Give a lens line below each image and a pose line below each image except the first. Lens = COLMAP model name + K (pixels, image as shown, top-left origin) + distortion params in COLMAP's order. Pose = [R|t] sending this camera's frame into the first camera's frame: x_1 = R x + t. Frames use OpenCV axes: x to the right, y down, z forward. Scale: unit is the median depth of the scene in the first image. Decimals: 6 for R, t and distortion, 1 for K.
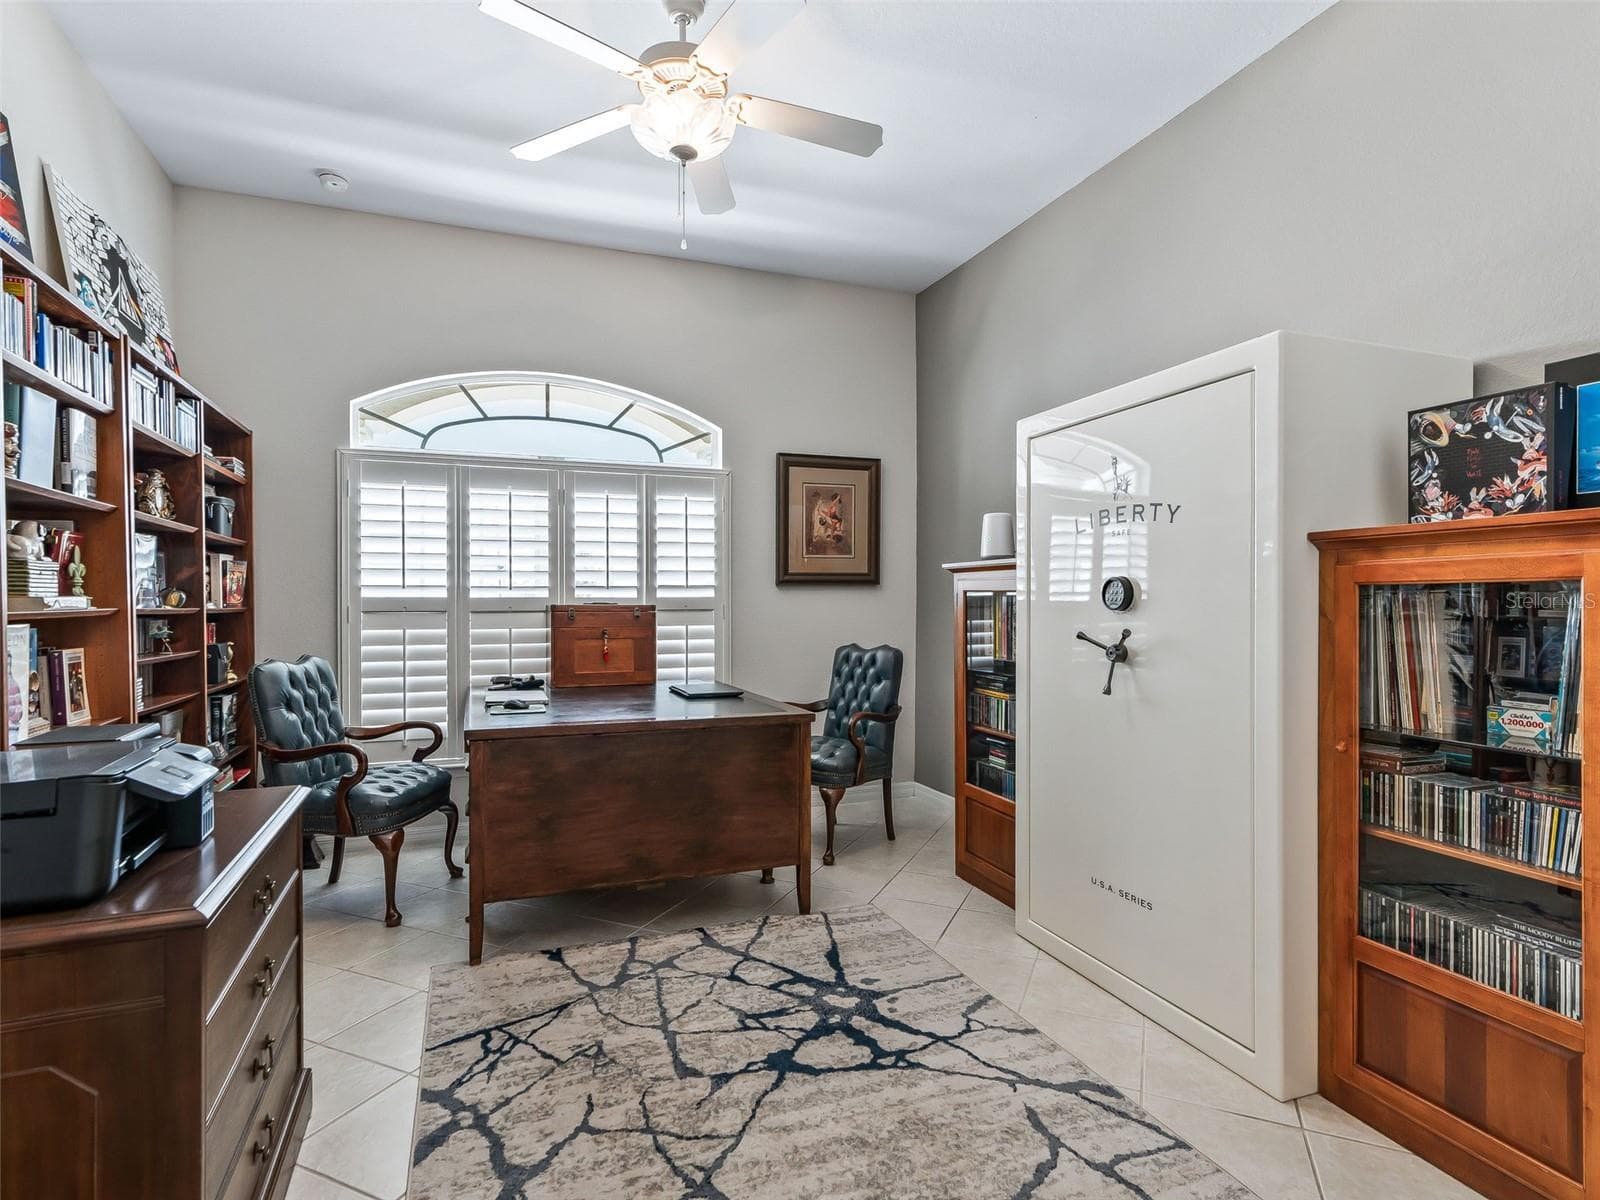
lens RADIAL K [[831.0, 0, 797.3], [0, 831.0, 601.3], [0, 0, 1]] dist [-0.002210, -0.000046]
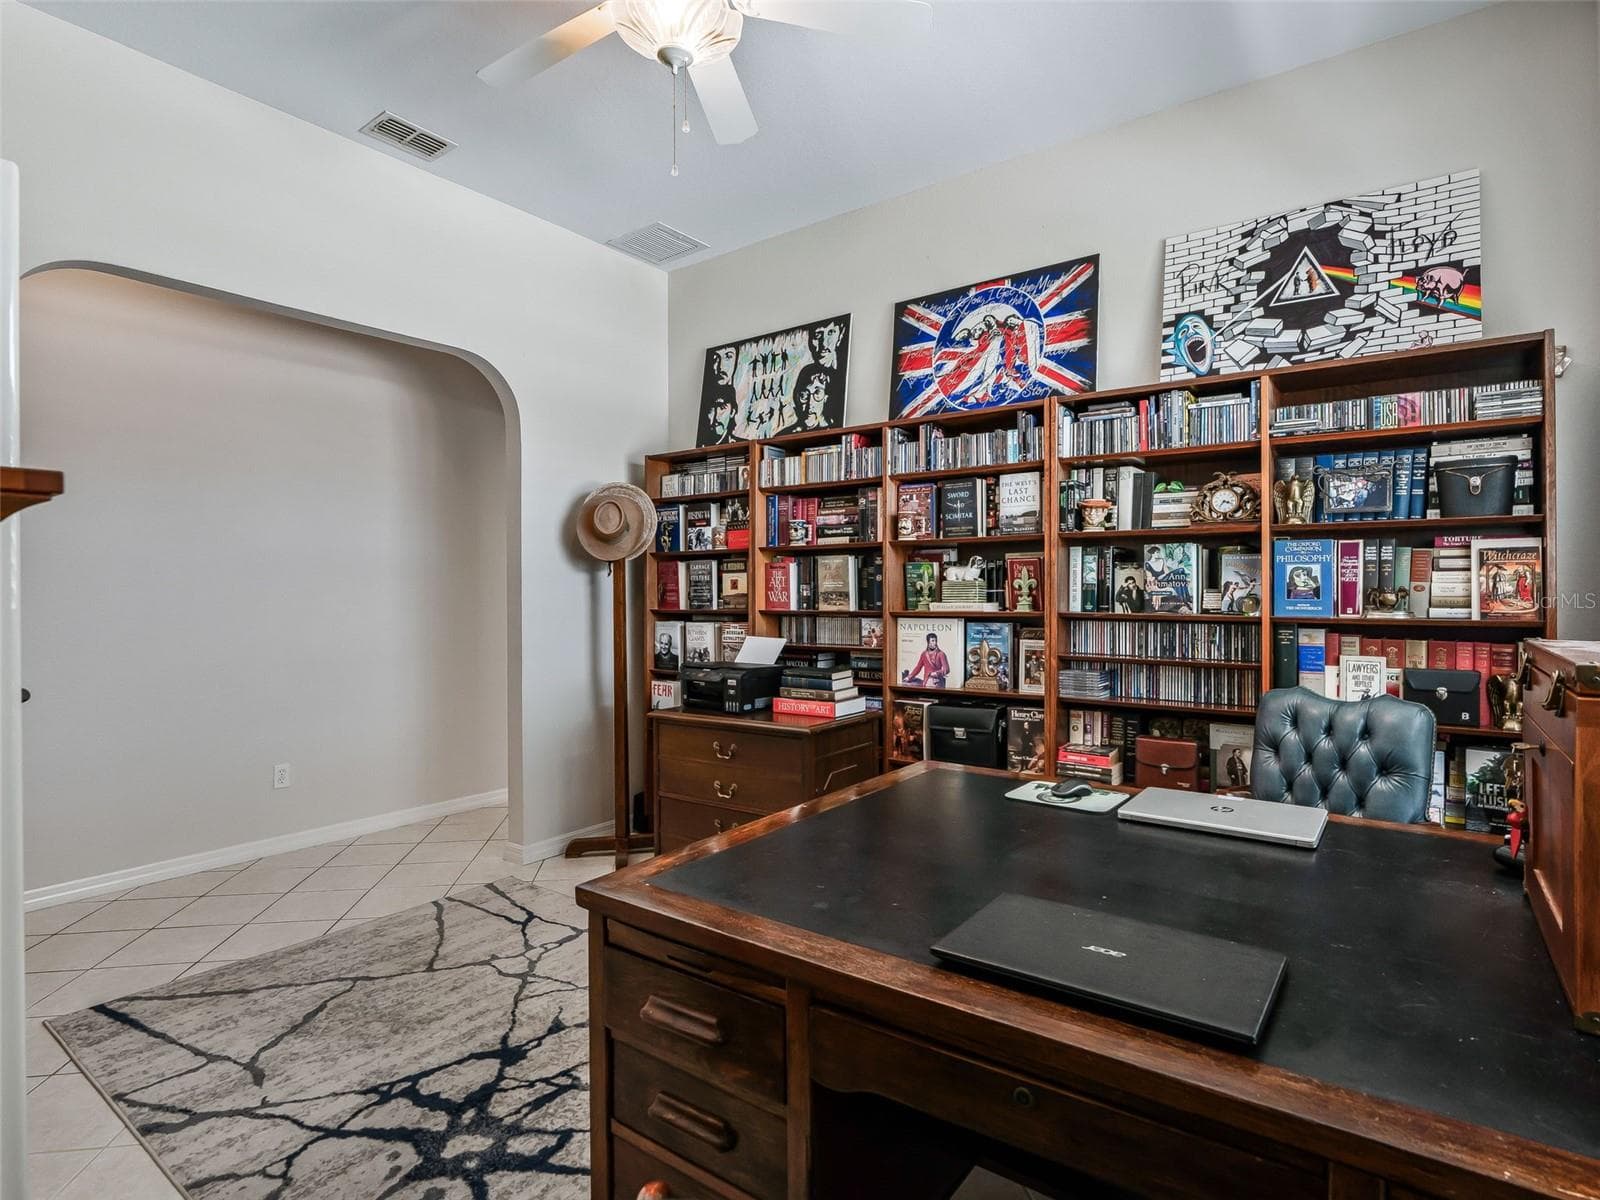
lens RADIAL K [[831.0, 0, 801.3], [0, 831.0, 601.4], [0, 0, 1]] dist [-0.002210, -0.000046]
pose [[-0.846993, 0.007273, -0.531554, 0.214237], [0.005607, 0.999973, 0.004747, -0.028240], [0.531574, 0.001040, -0.847011, 1.989256]]
